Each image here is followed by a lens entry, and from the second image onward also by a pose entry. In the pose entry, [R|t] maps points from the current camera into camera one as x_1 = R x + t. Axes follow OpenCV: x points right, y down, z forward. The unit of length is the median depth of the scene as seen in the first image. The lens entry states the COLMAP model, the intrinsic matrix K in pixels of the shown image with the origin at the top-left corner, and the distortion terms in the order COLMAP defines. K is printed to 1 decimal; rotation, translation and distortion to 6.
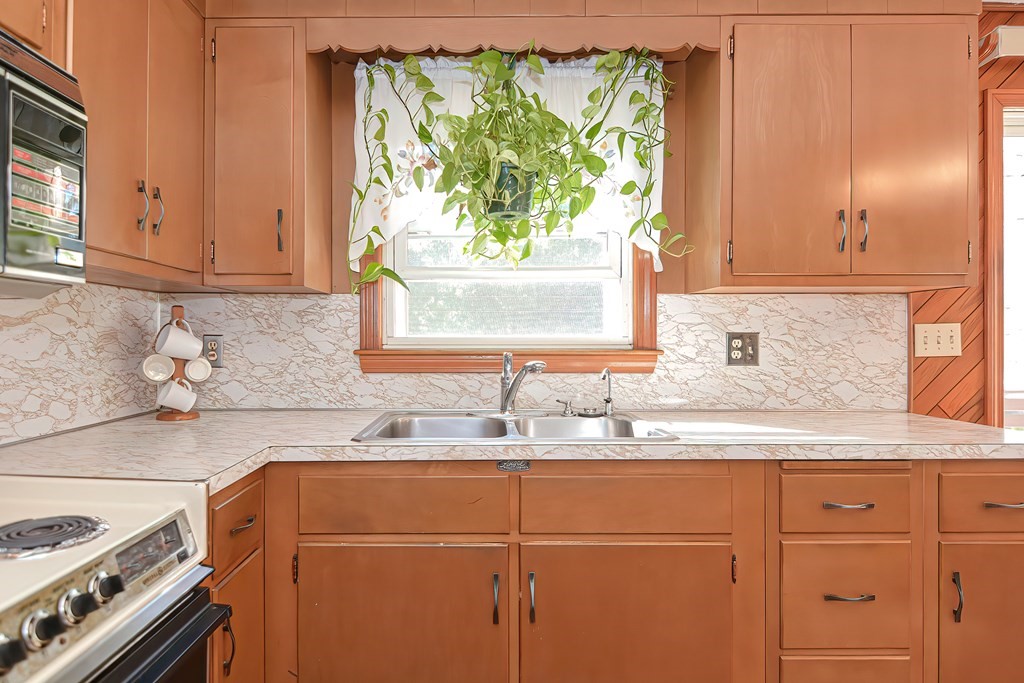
lens RADIAL K [[569.0, 0, 512.0], [0, 569.0, 341.5], [0, 0, 1]] dist [-0.001567, -0.001464]
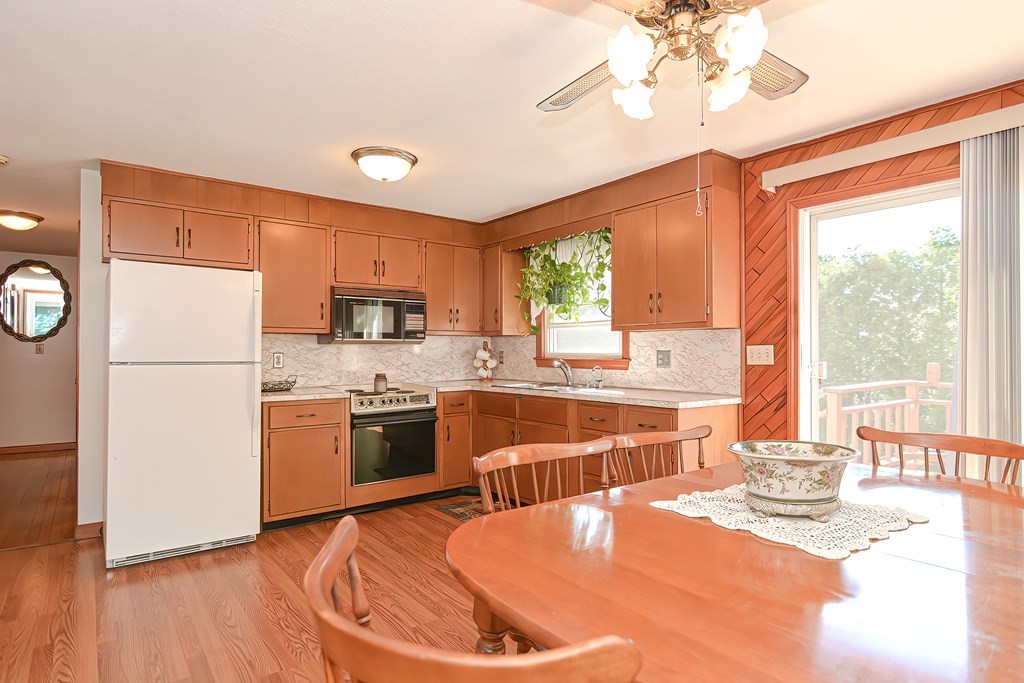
lens RADIAL K [[569.0, 0, 512.0], [0, 569.0, 341.5], [0, 0, 1]] dist [-0.001567, -0.001464]
pose [[0.617013, -0.012563, -0.786852, 1.628915], [-0.000991, 0.999859, -0.016741, -0.013575], [0.786952, 0.011110, 0.616914, -0.614522]]
